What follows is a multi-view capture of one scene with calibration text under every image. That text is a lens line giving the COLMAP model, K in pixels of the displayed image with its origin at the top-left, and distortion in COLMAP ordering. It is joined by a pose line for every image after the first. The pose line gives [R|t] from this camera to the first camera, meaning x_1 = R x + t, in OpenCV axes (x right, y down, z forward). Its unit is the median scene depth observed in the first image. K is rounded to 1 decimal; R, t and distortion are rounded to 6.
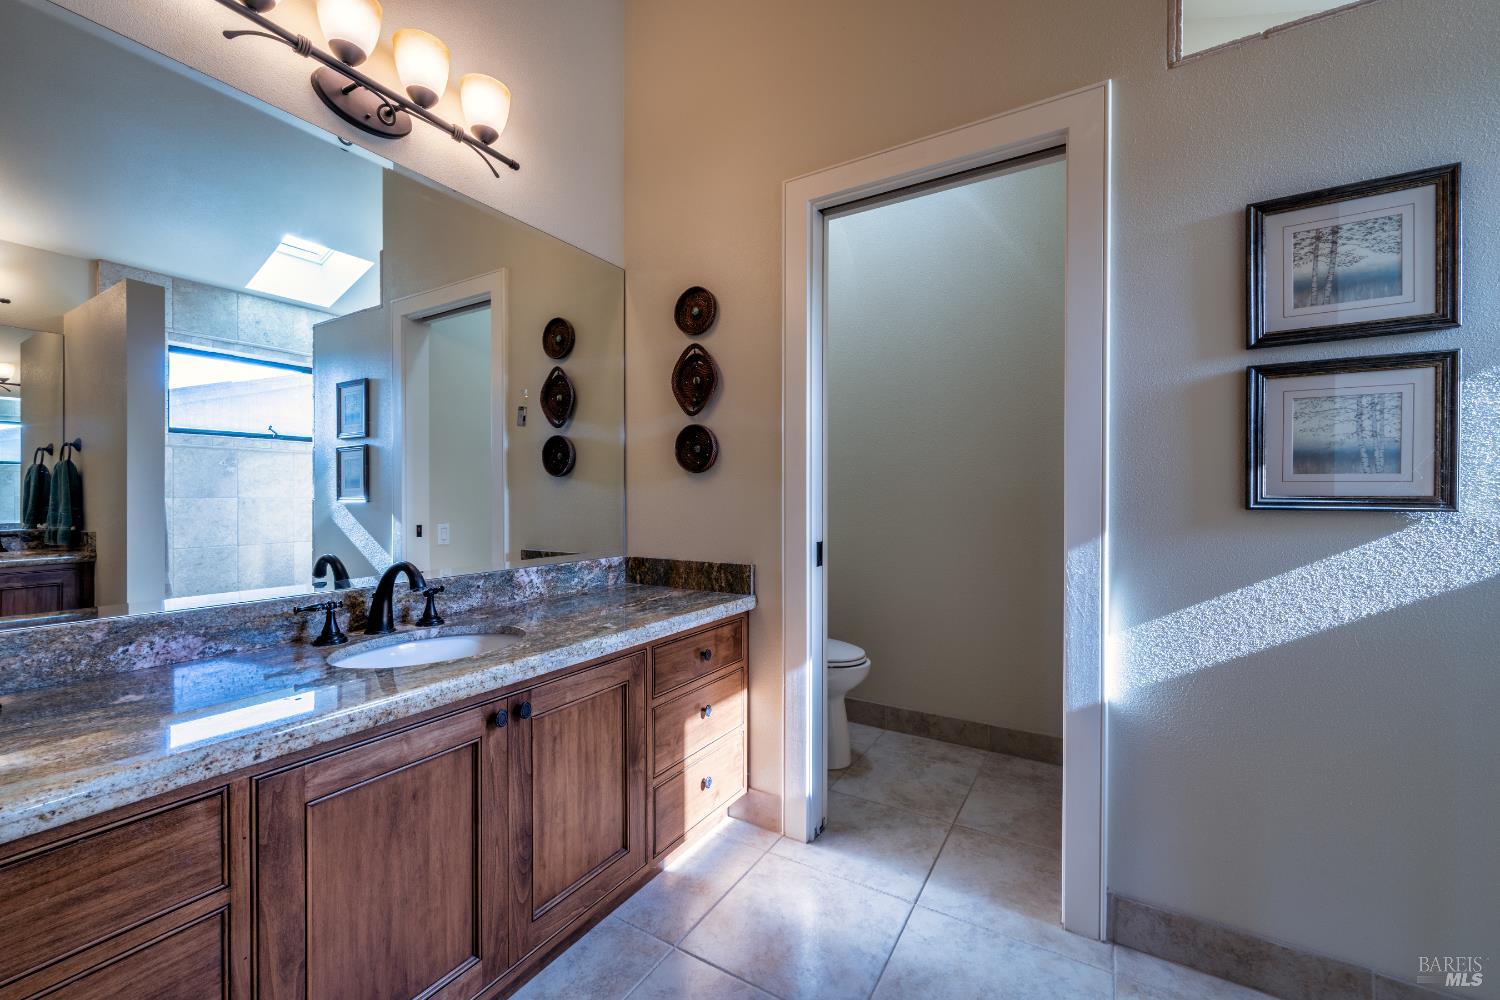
lens RADIAL K [[580.5, 0, 750.0], [0, 580.5, 500.0], [0, 0, 1]] dist [-0.012214, -0.000005]
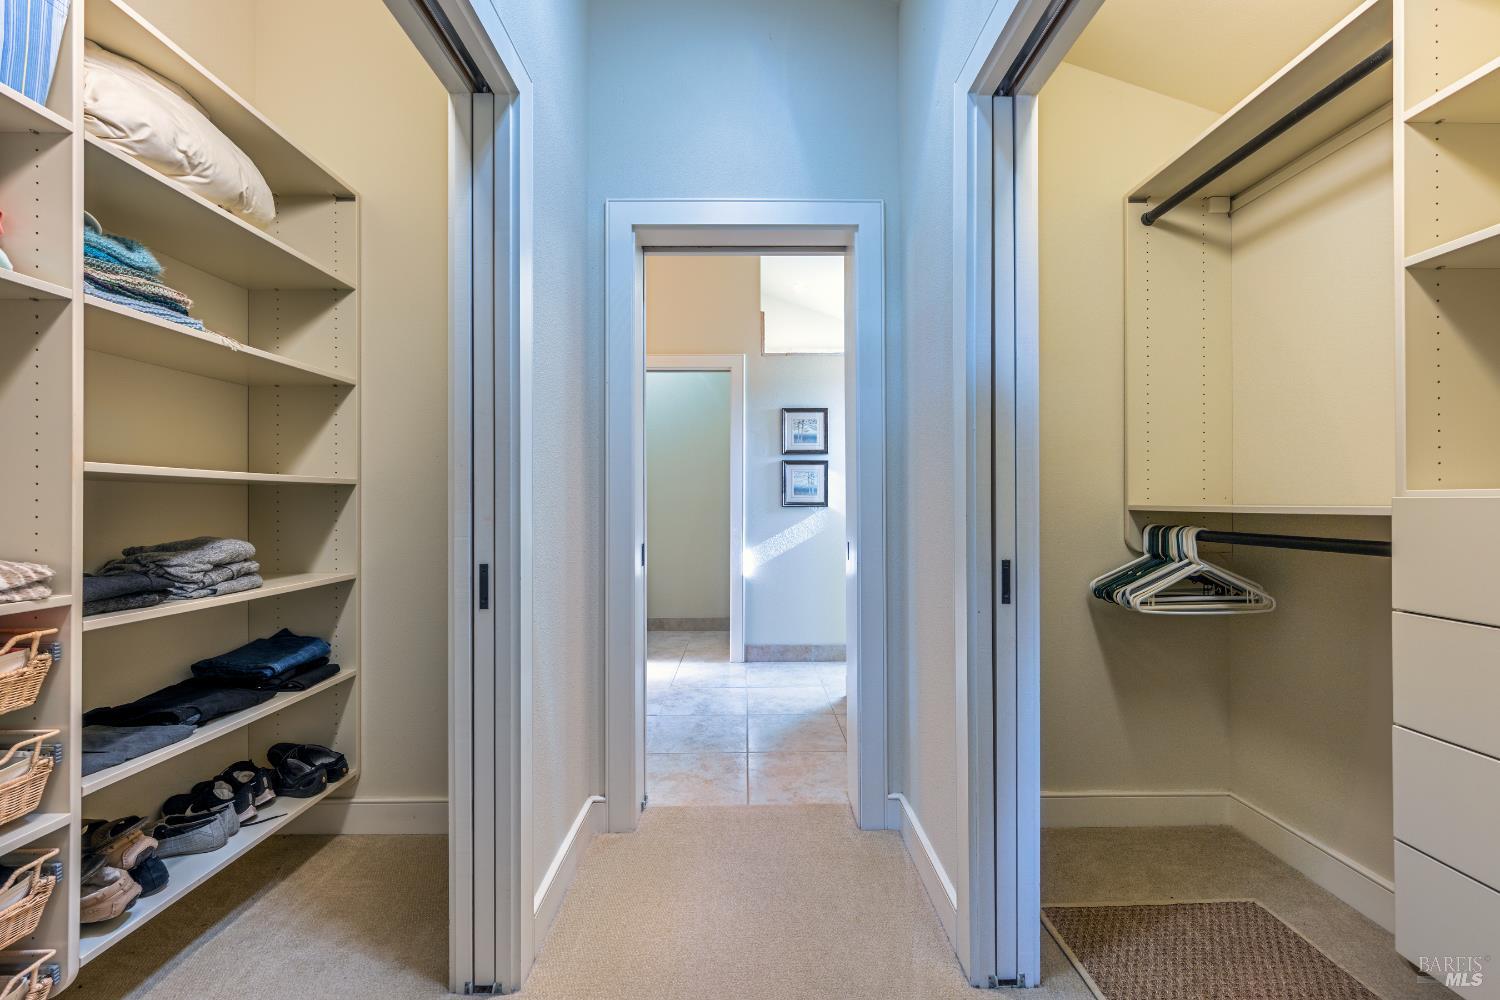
lens RADIAL K [[580.5, 0, 750.0], [0, 580.5, 500.0], [0, 0, 1]] dist [-0.012214, -0.000005]
pose [[0.863515, 0.004601, 0.504302, -0.911307], [0.004268, 0.999856, -0.016429, 0.034582], [-0.504305, 0.016339, 0.863371, -1.707812]]
